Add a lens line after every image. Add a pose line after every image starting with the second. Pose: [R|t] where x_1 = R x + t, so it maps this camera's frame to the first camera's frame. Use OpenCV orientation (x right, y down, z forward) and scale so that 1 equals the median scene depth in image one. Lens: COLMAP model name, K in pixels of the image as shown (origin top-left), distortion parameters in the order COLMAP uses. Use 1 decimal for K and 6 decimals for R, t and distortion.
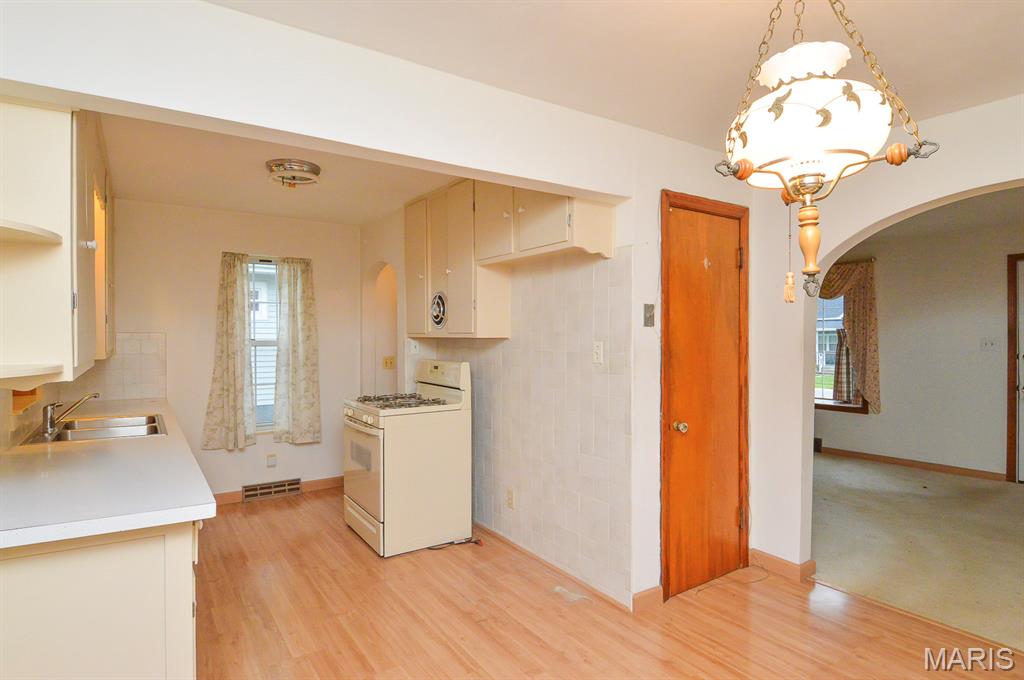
lens RADIAL K [[567.8, 0, 492.3], [0, 567.8, 336.2], [0, 0, 1]] dist [0.028778, -0.041069]
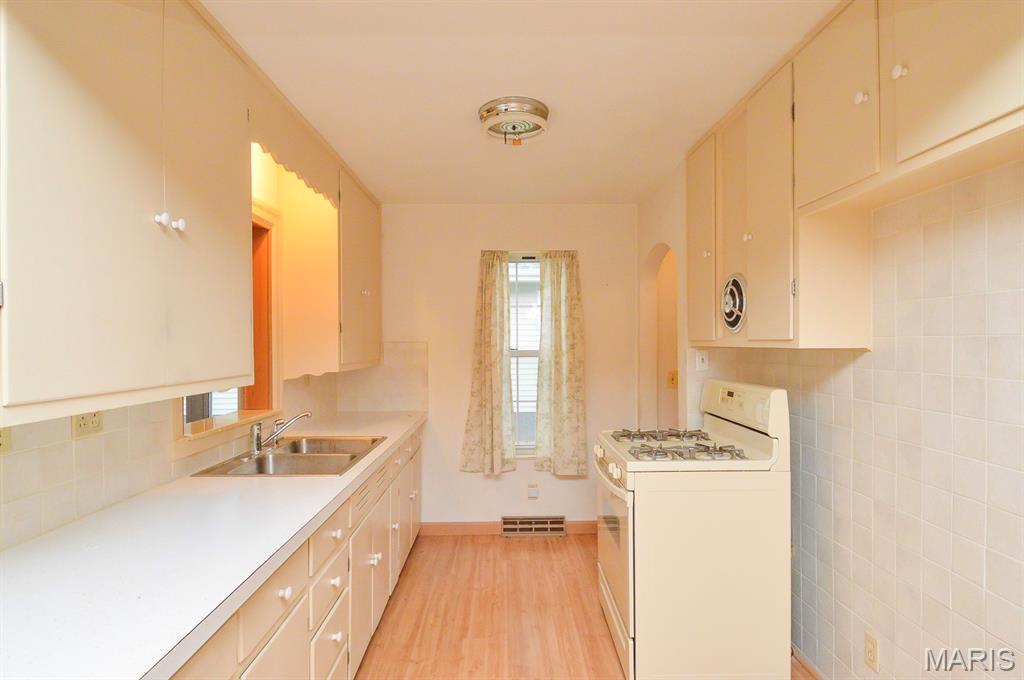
lens RADIAL K [[540.3, 0, 511.3], [0, 540.3, 346.2], [0, 0, 1]] dist [0.021918, -0.034077]
pose [[0.855697, -0.001695, -0.517475, 0.004182], [0.004881, 0.999977, 0.004796, -0.002571], [0.517455, -0.006629, 0.855685, 0.301782]]
